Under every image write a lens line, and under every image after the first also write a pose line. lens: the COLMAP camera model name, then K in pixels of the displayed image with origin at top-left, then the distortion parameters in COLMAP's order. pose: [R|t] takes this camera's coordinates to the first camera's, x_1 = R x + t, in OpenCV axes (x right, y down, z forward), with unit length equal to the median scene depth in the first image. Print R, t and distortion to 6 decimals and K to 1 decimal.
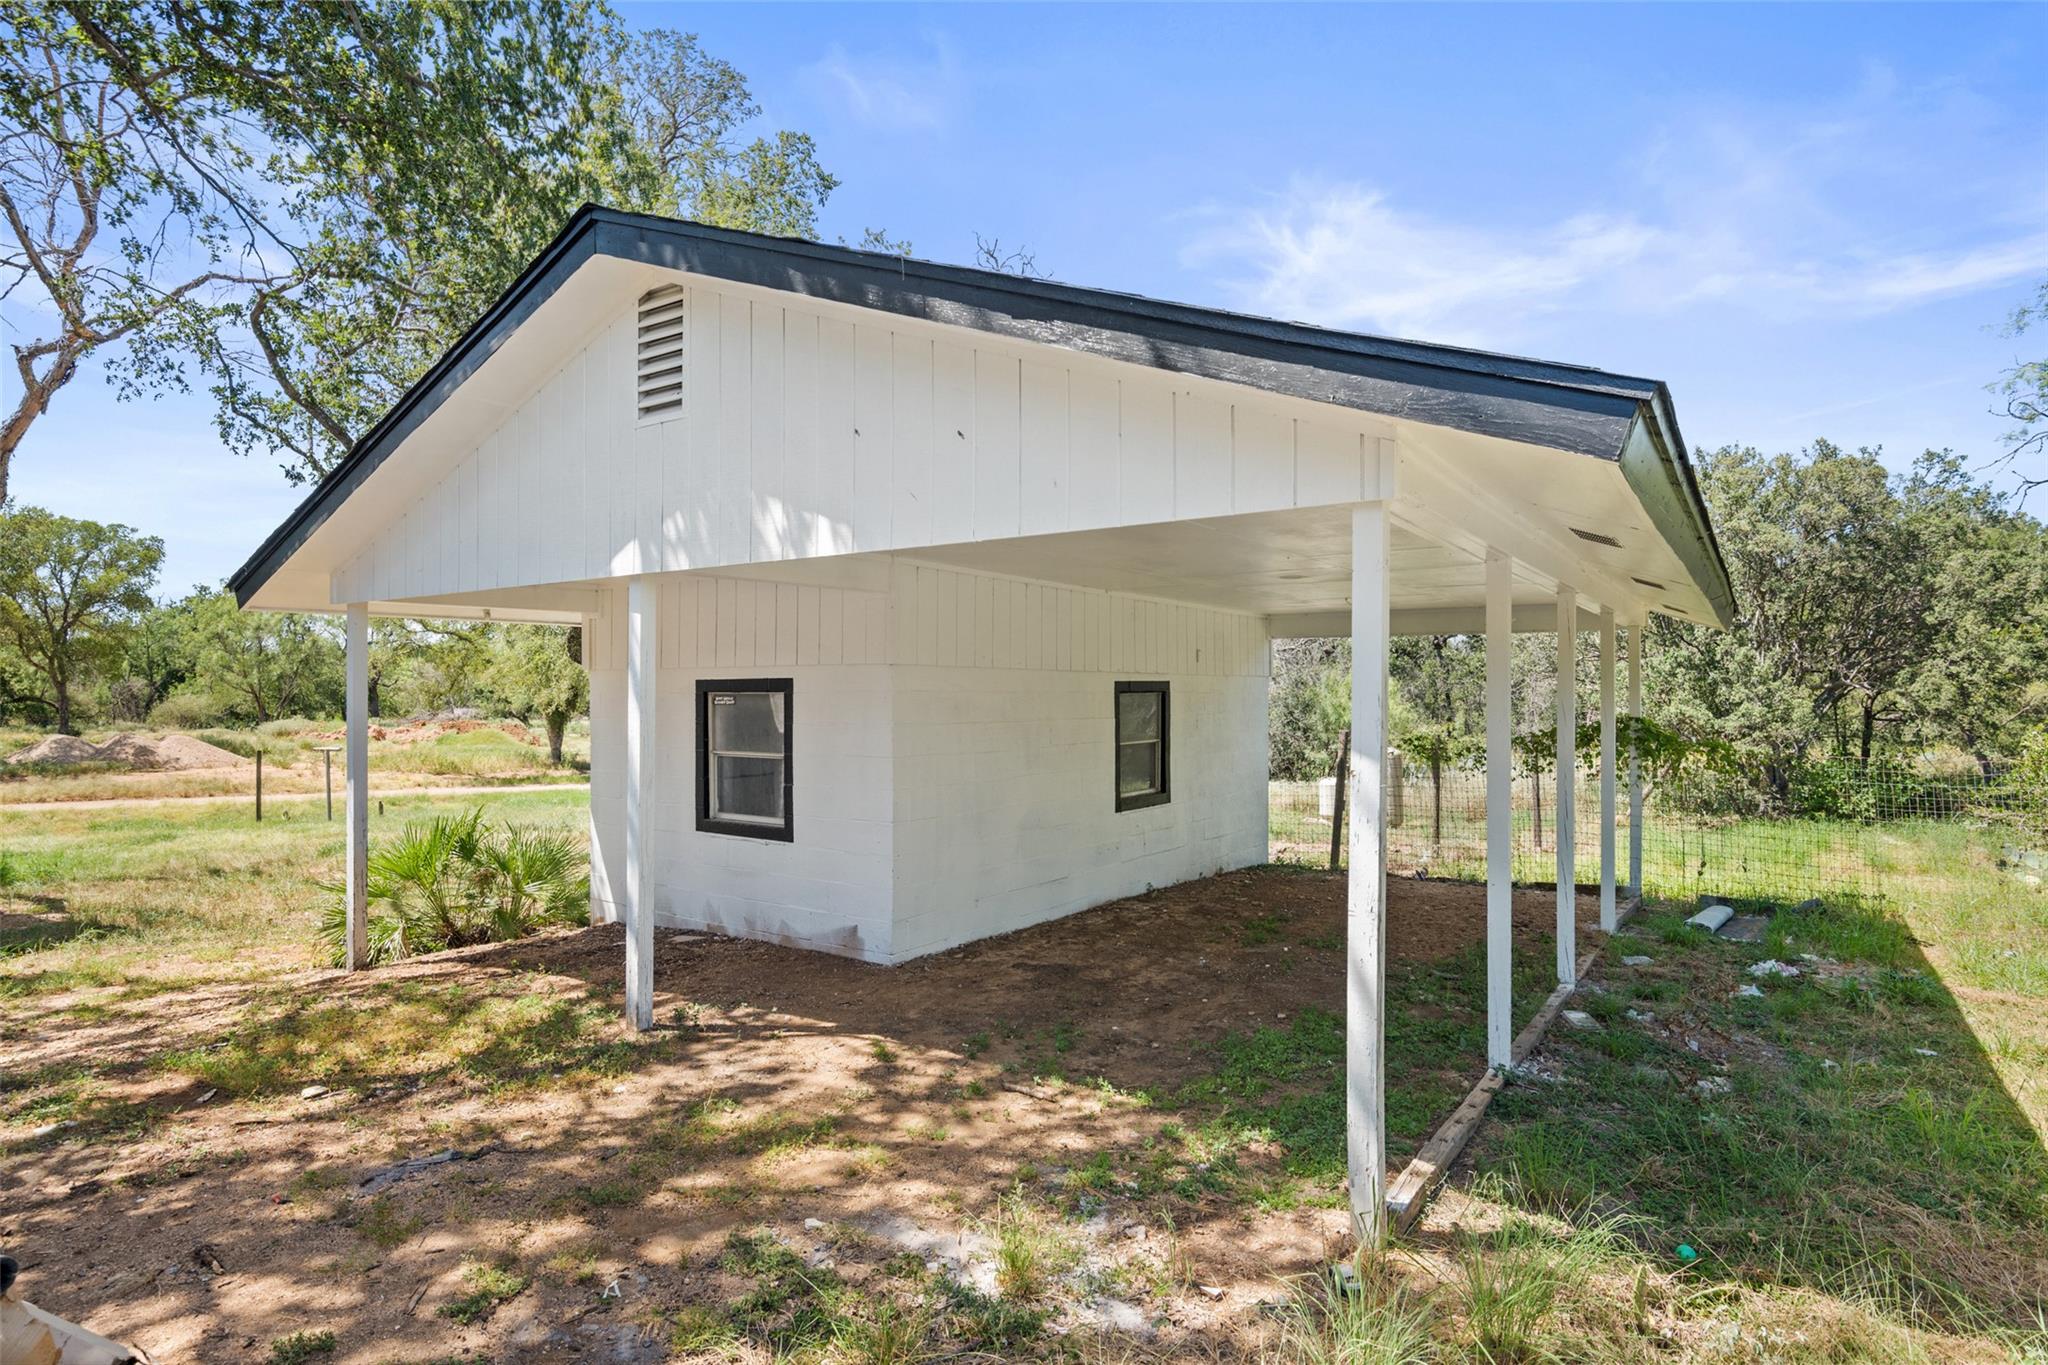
lens RADIAL K [[1104.1, 0, 1027.4], [0, 1104.1, 691.5], [0, 0, 1]] dist [-0.003633, -0.001415]
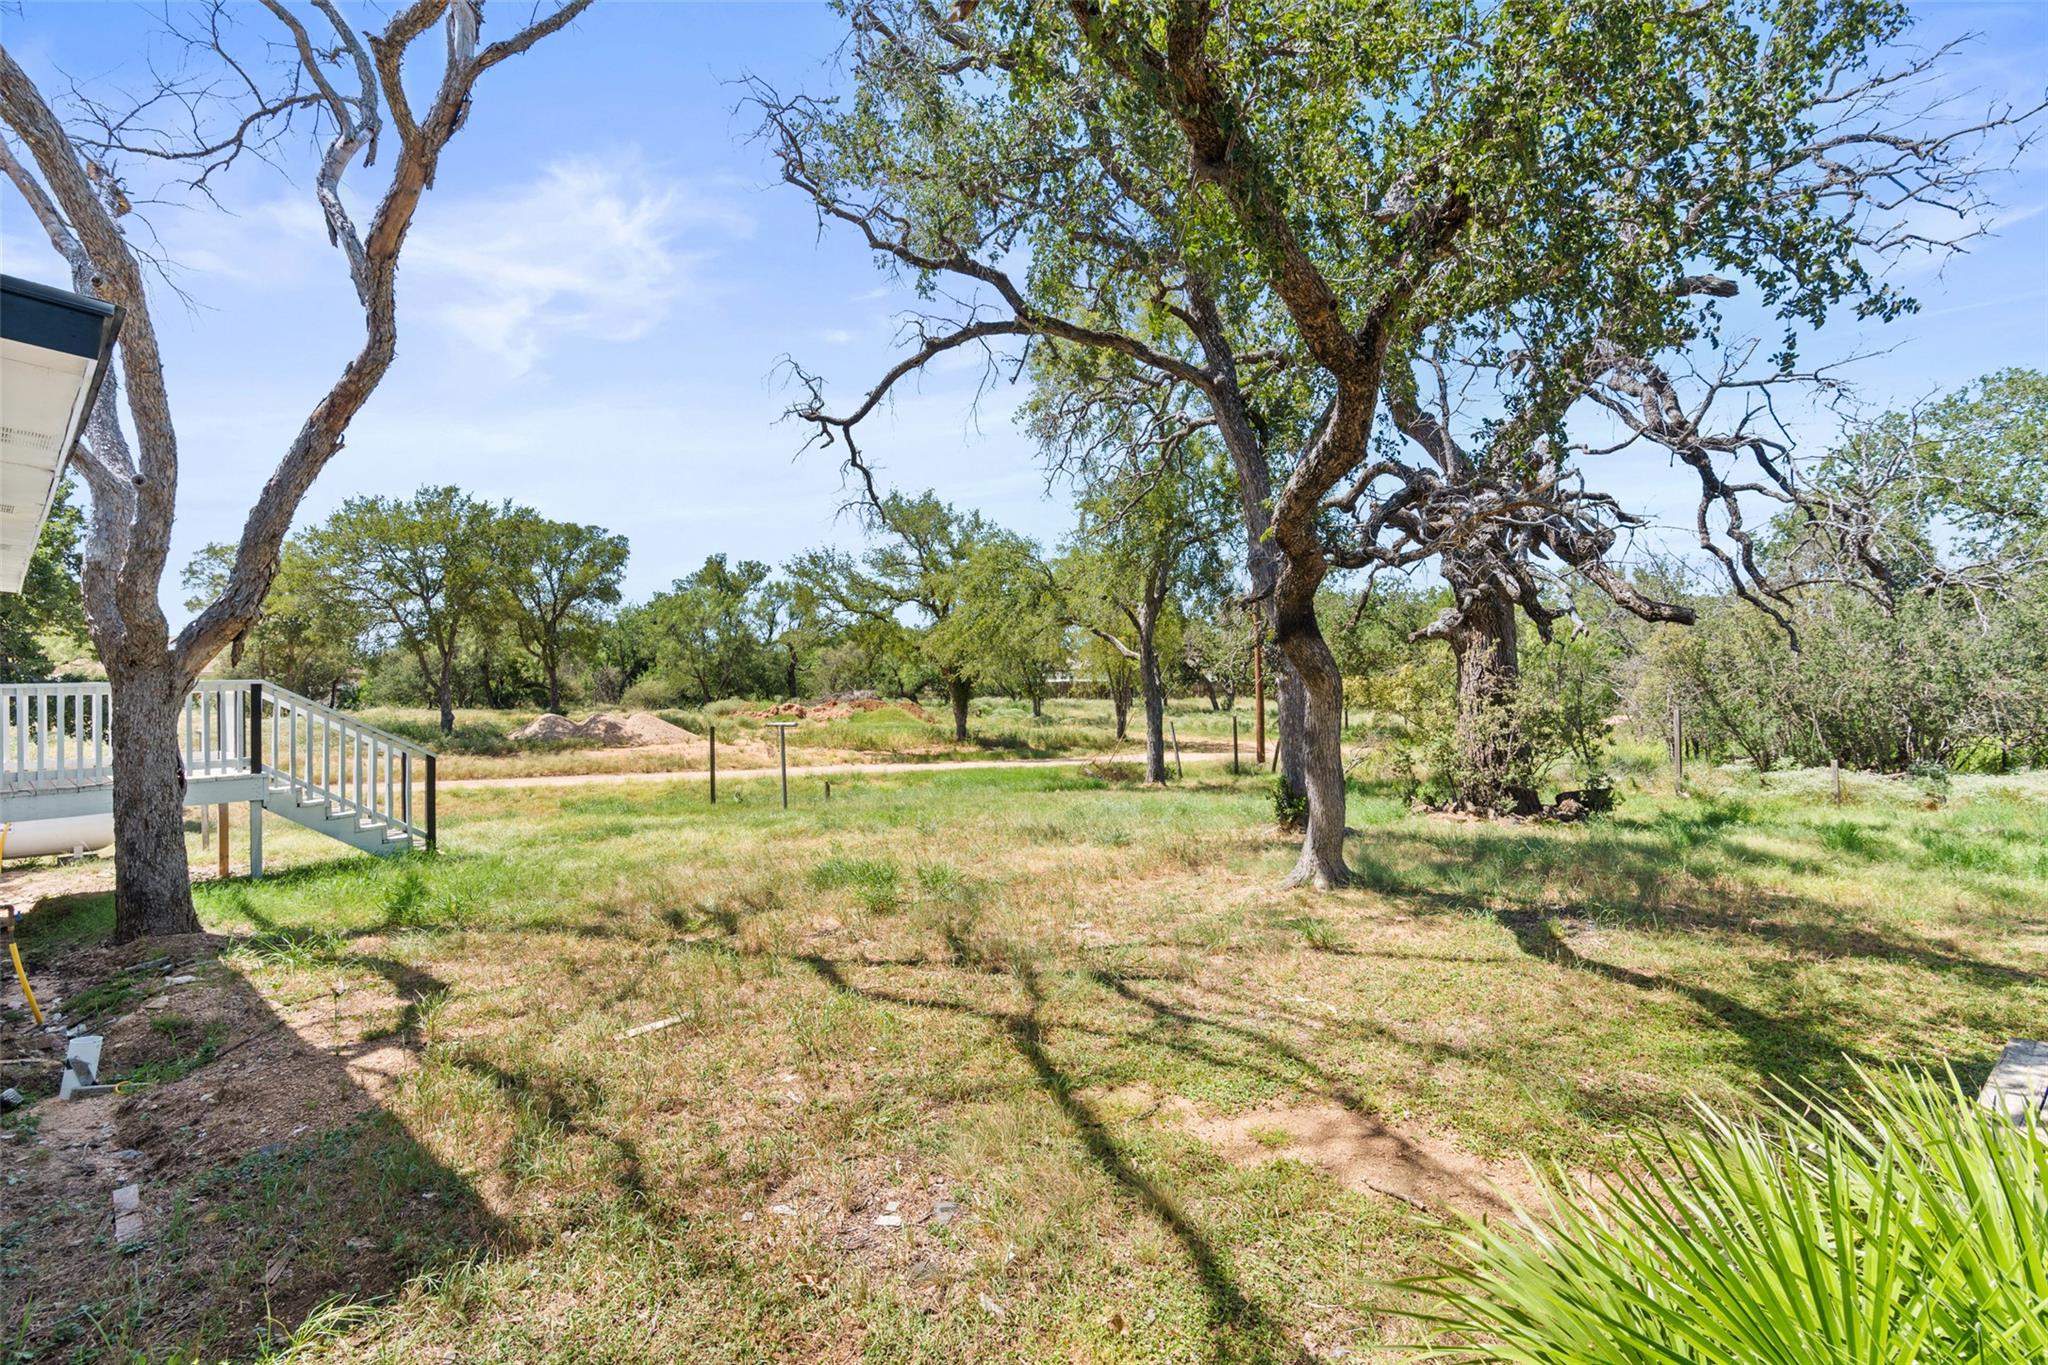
lens RADIAL K [[951.9, 0, 1020.8], [0, 951.9, 676.1], [0, 0, 1]] dist [-0.000267, -0.000121]
pose [[0.960219, -0.017852, -0.278678, -0.143620], [0.017460, 0.999840, -0.003886, 0.012205], [0.278703, -0.001134, 0.960377, 0.194048]]
